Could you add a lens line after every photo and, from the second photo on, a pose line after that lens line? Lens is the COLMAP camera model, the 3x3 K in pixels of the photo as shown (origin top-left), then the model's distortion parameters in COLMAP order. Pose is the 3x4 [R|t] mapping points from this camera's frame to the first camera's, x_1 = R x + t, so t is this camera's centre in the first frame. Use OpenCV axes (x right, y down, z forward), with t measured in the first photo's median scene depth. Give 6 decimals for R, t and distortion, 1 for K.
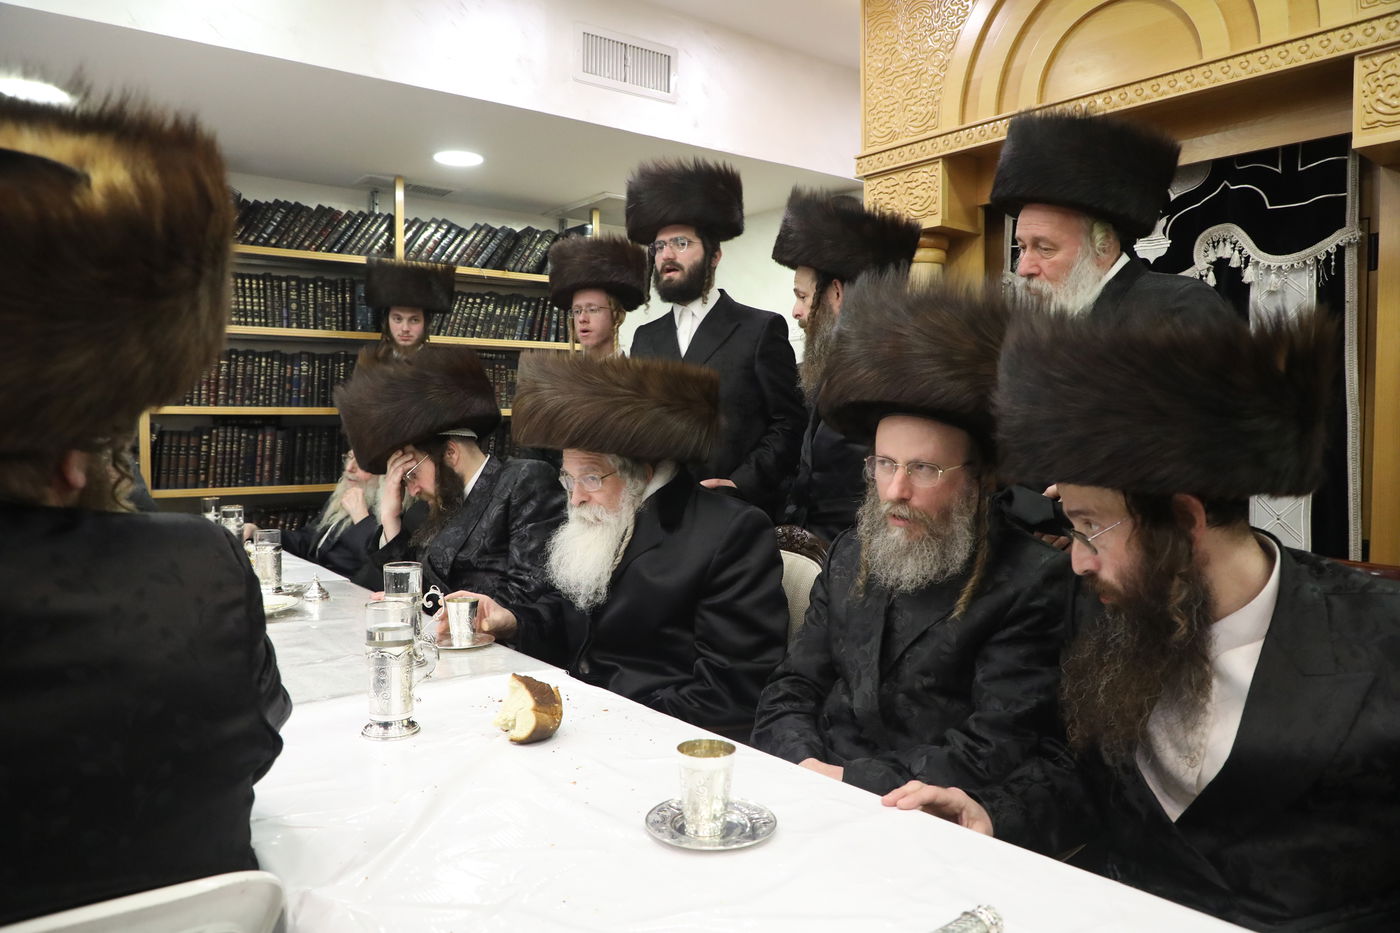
lens RADIAL K [[918.3, 0, 730.4], [0, 918.3, 458.7], [0, 0, 1]] dist [-0.057433, 0.000953]
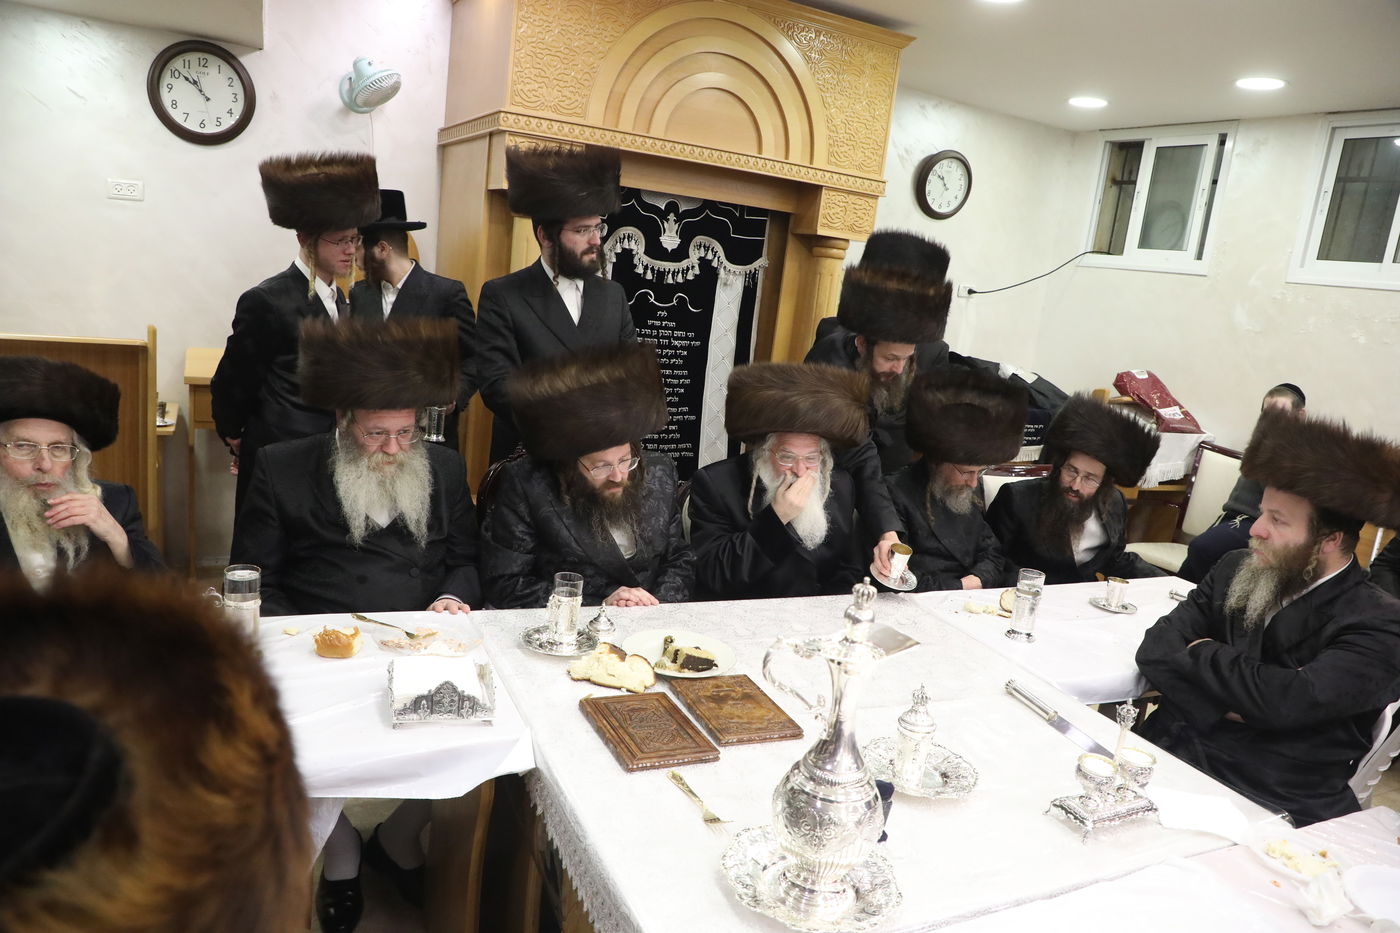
lens RADIAL K [[948.4, 0, 697.2], [0, 948.4, 474.5], [0, 0, 1]] dist [-0.079580, 0.040863]
pose [[0.226585, -0.180232, 0.957171, -1.011517], [-0.078508, 0.976153, 0.202391, -0.155715], [-0.970822, -0.121004, 0.207032, 0.509325]]
